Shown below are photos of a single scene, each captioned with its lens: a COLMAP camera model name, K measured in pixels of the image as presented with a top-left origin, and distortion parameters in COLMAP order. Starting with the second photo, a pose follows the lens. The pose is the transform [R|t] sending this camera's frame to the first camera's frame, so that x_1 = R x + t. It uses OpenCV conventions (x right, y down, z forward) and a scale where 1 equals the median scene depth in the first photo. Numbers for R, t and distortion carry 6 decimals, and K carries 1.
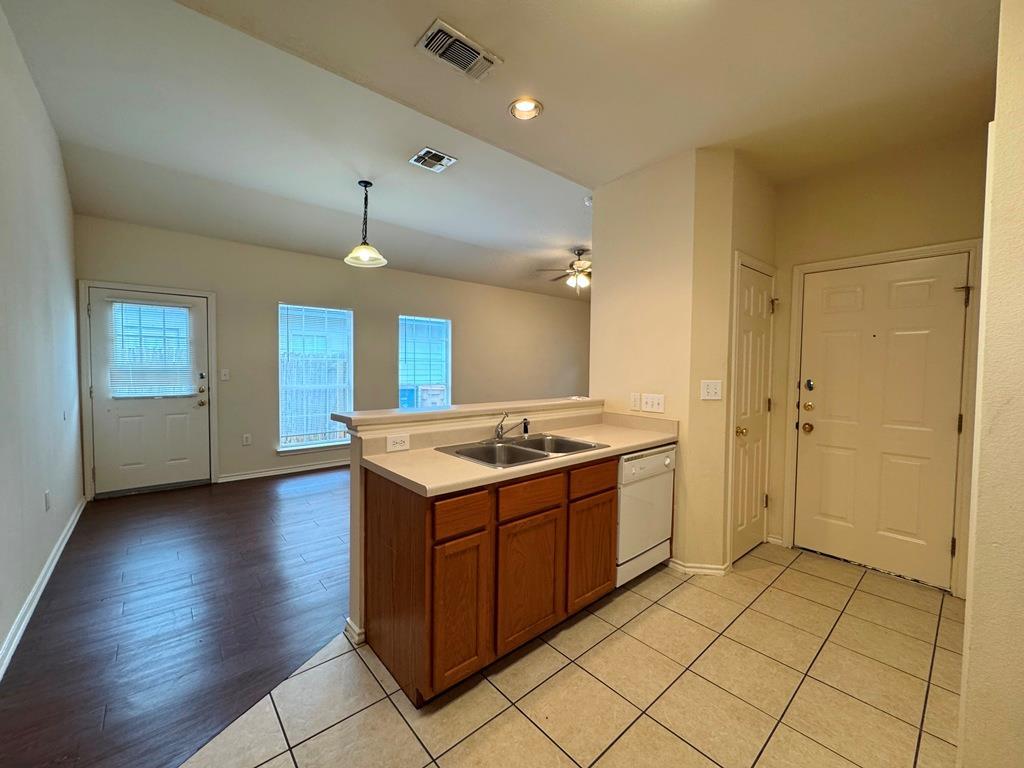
lens RADIAL K [[411.2, 0, 512.2], [0, 411.2, 381.7], [0, 0, 1]] dist [0.000444, 0.000018]
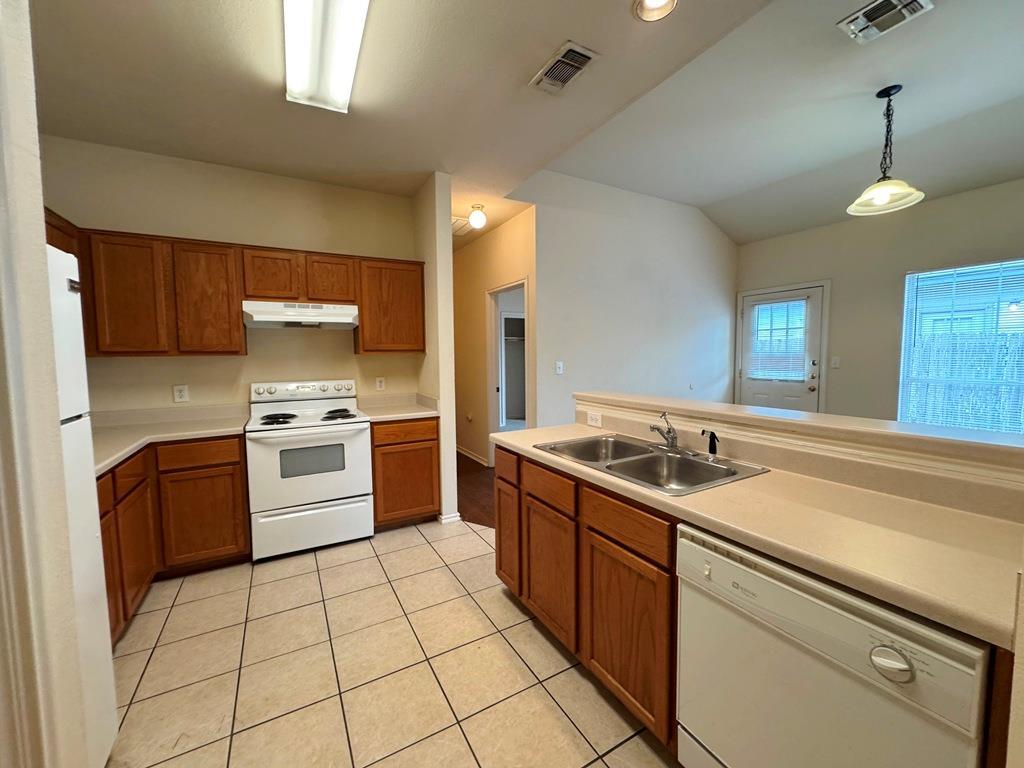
lens RADIAL K [[411.2, 0, 512.2], [0, 411.2, 381.7], [0, 0, 1]] dist [0.000444, 0.000018]
pose [[-0.204232, 0.059856, -0.977091, 0.751938], [-0.028260, 0.997352, 0.067004, -0.026128], [0.978515, 0.041296, -0.202000, 0.822327]]
